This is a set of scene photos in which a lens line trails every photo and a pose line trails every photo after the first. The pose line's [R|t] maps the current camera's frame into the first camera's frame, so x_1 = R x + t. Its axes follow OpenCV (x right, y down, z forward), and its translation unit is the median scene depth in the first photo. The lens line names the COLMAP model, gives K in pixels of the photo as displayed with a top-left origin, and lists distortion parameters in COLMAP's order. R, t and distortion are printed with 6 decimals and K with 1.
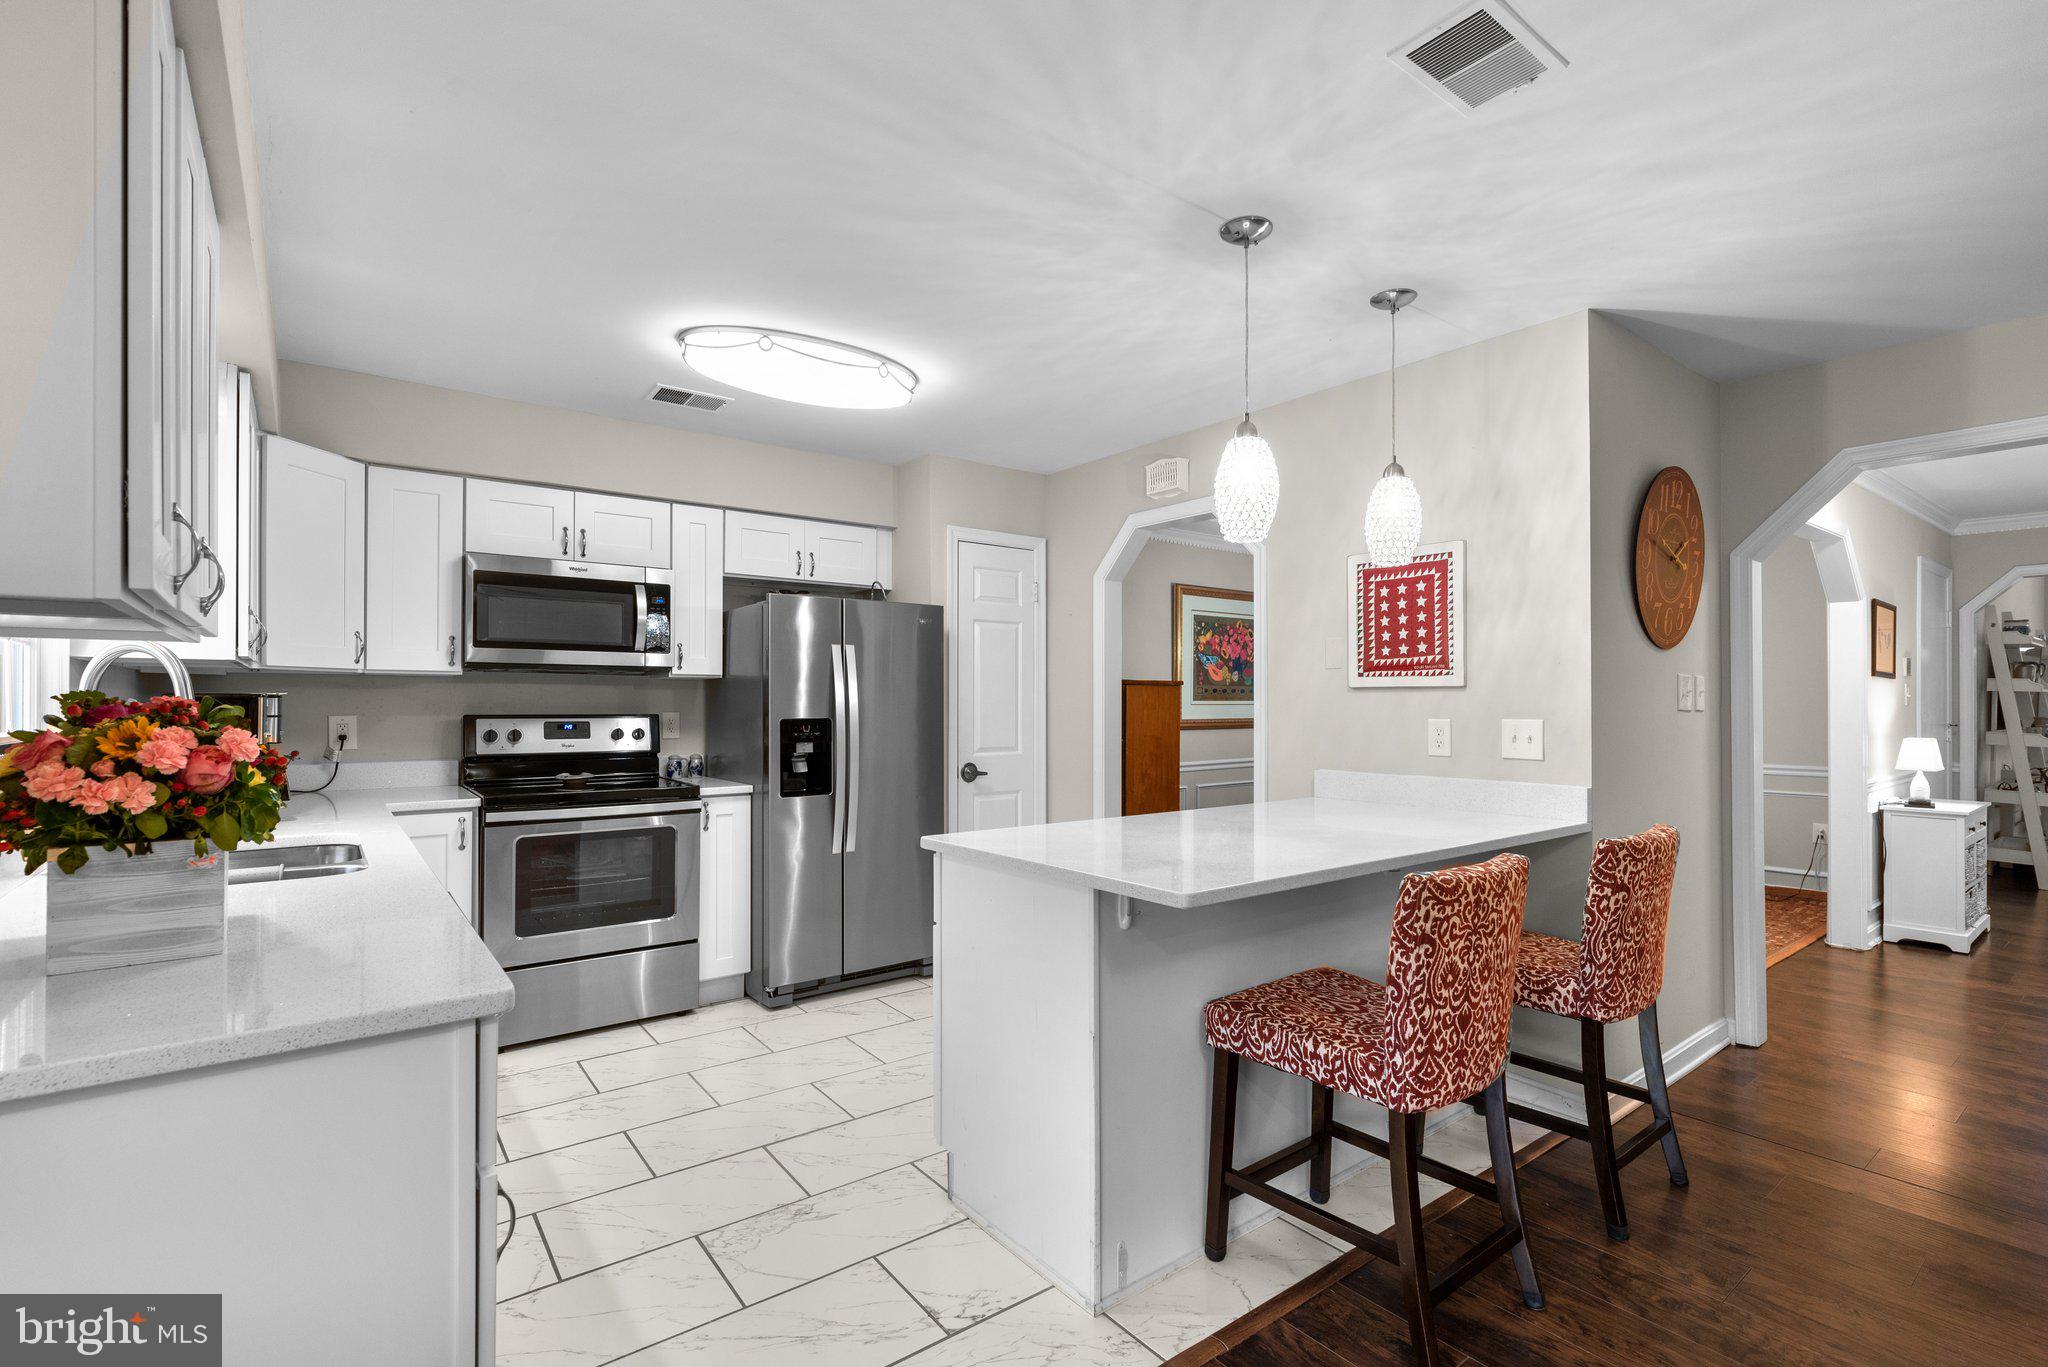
lens RADIAL K [[924.5, 0, 1029.2], [0, 924.5, 695.6], [0, 0, 1]] dist [0.000892, 0.000214]
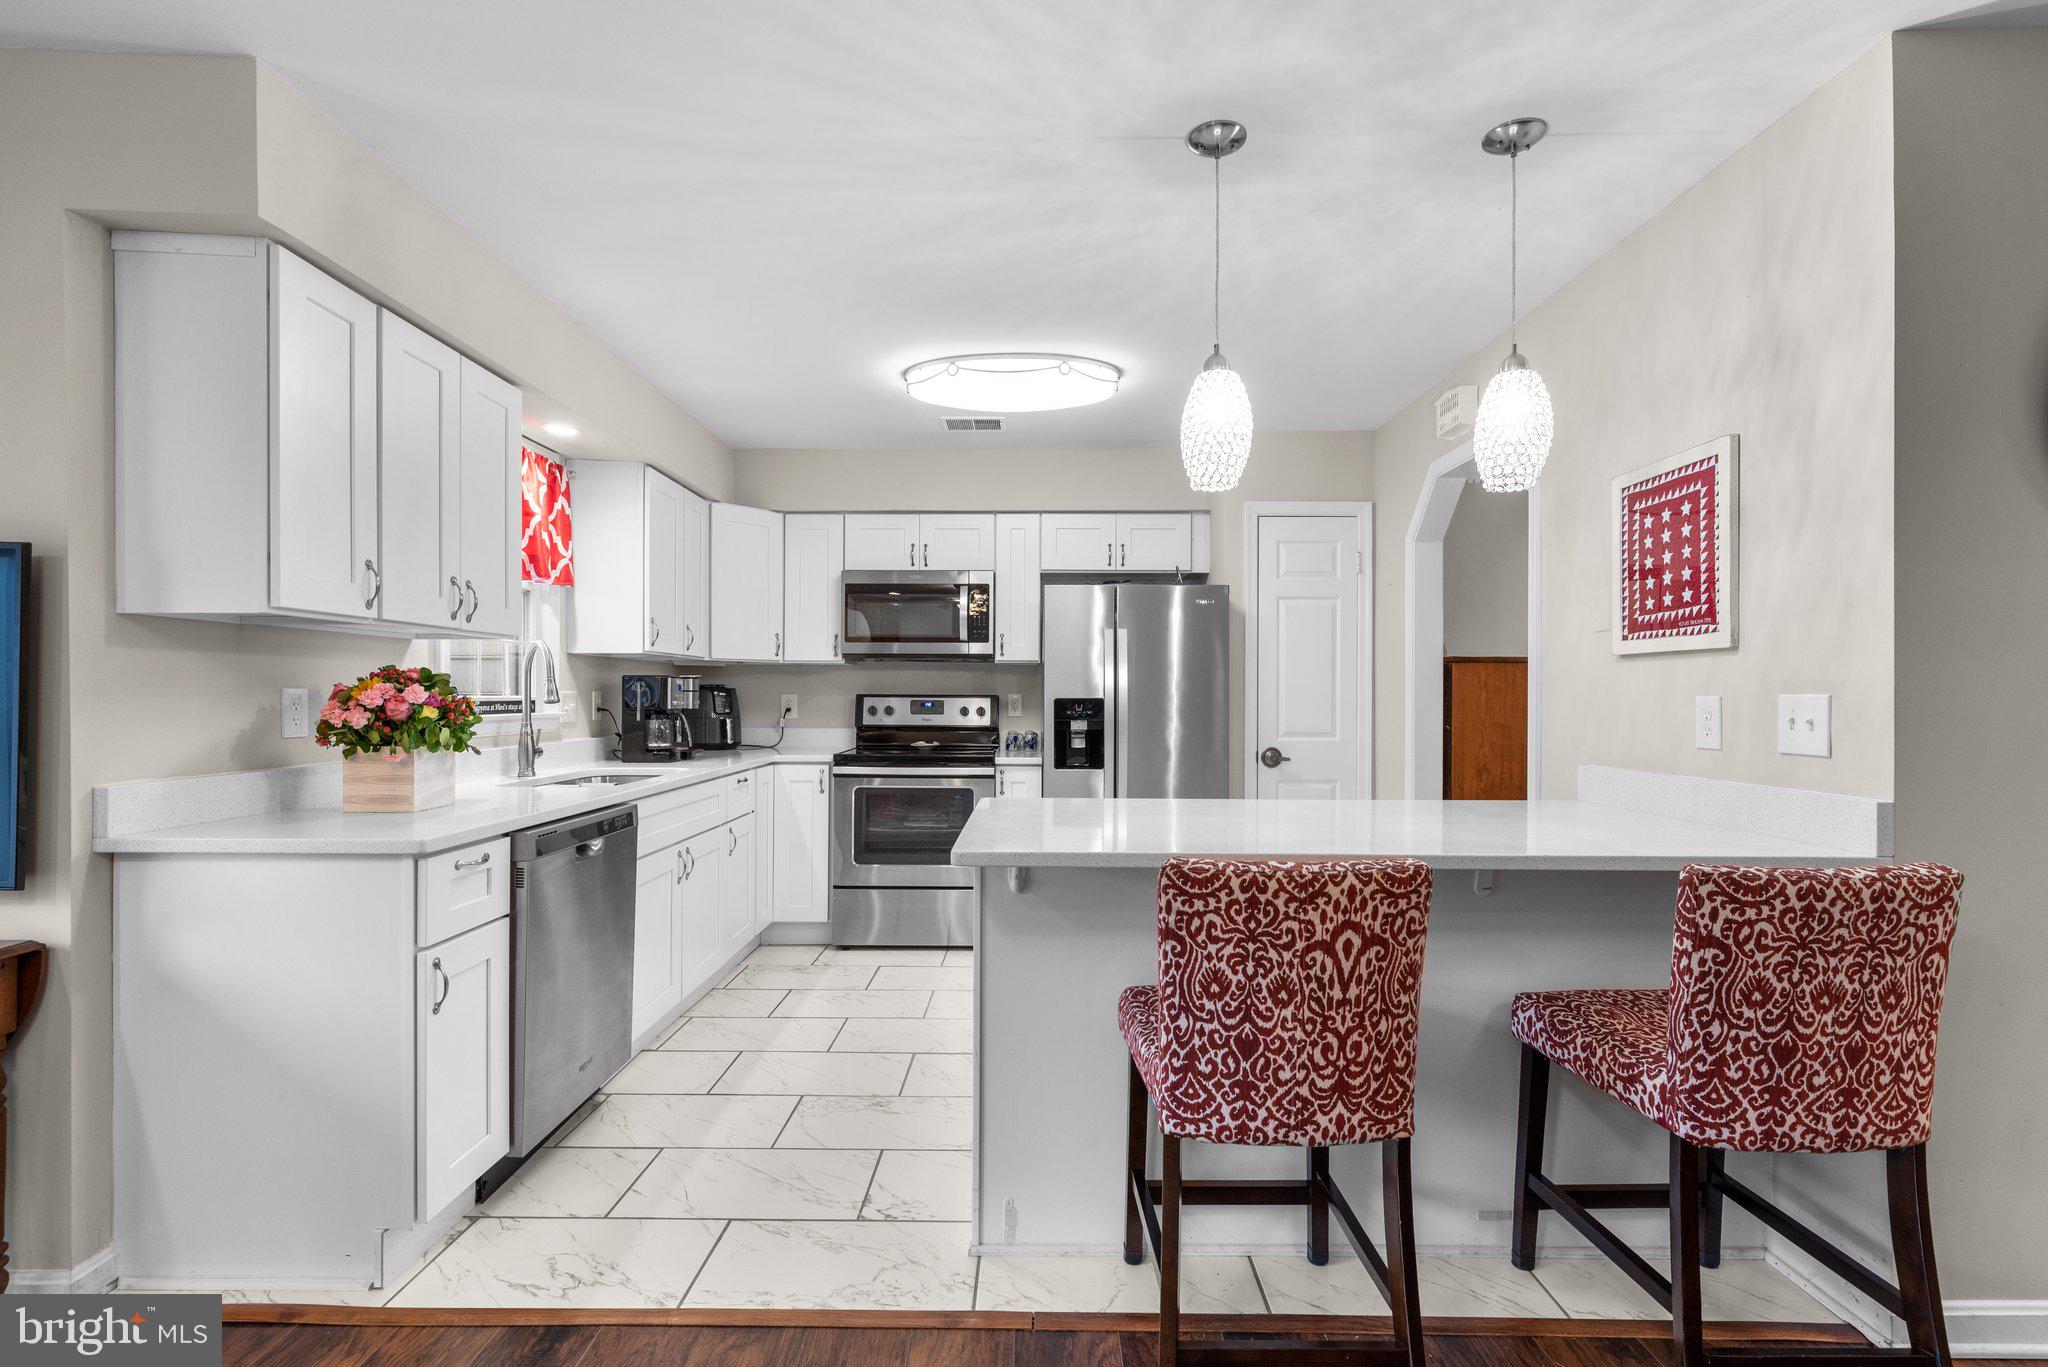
lens RADIAL K [[920.1, 0, 1029.2], [0, 920.1, 695.2], [0, 0, 1]] dist [0.001582, 0.000116]
pose [[0.791194, 0.000889, -0.611564, 0.406644], [0.002022, 0.999990, 0.004069, 0.018378], [0.611562, -0.004456, 0.791184, 0.118542]]
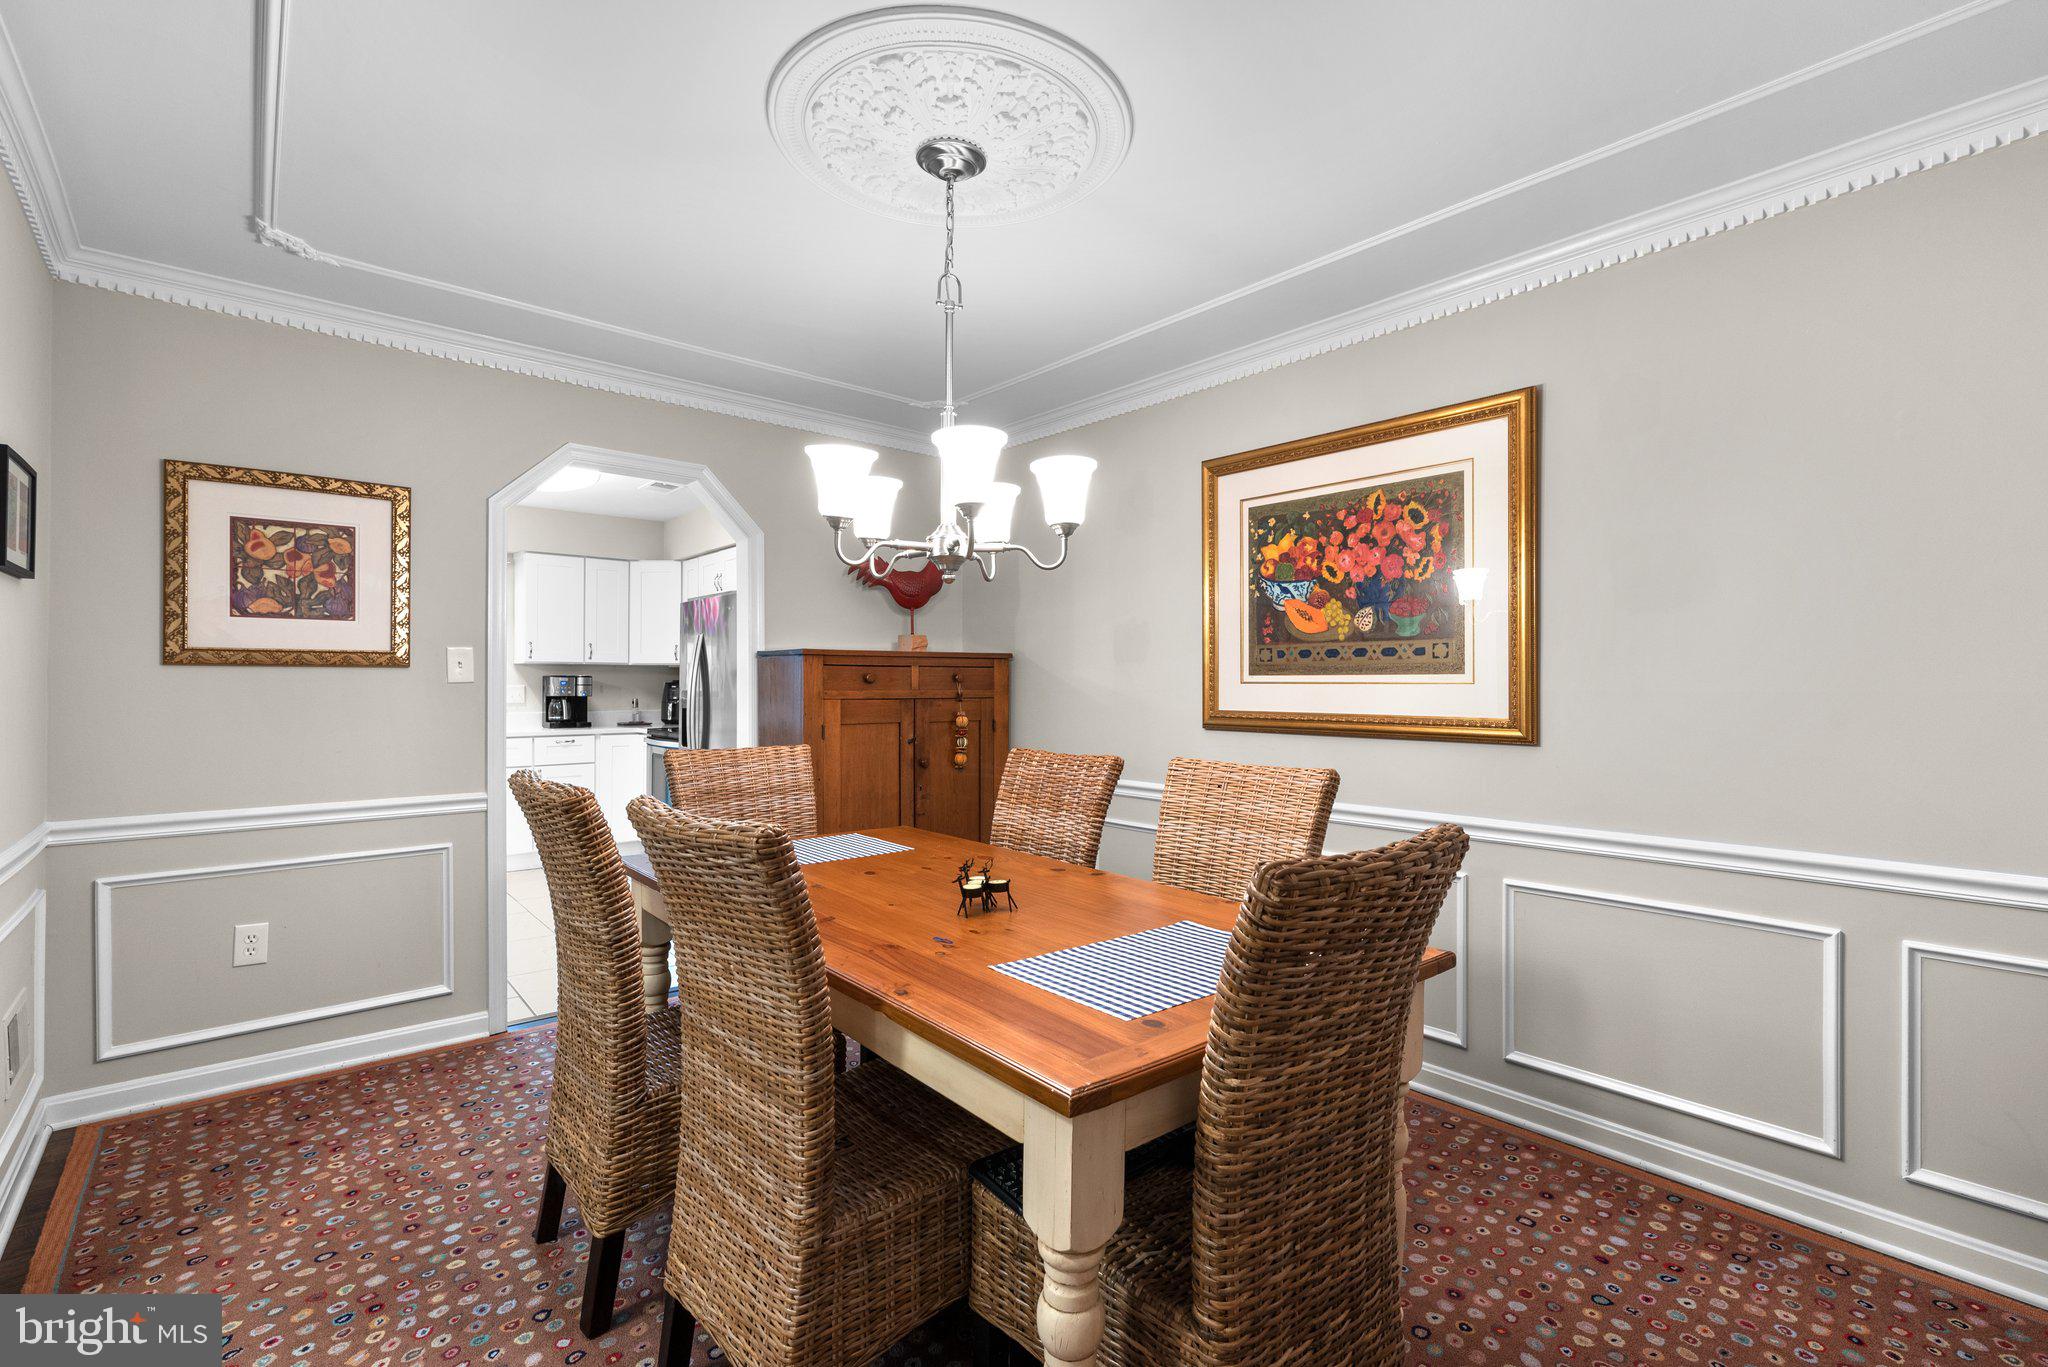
lens RADIAL K [[904.0, 0, 1033.0], [0, 904.0, 681.3], [0, 0, 1]] dist [0.002594, -0.000894]
pose [[0.067635, -0.003251, -0.997705, 1.228280], [0.004452, 0.999986, -0.002956, 0.018160], [0.997700, -0.004242, 0.067648, 1.541358]]
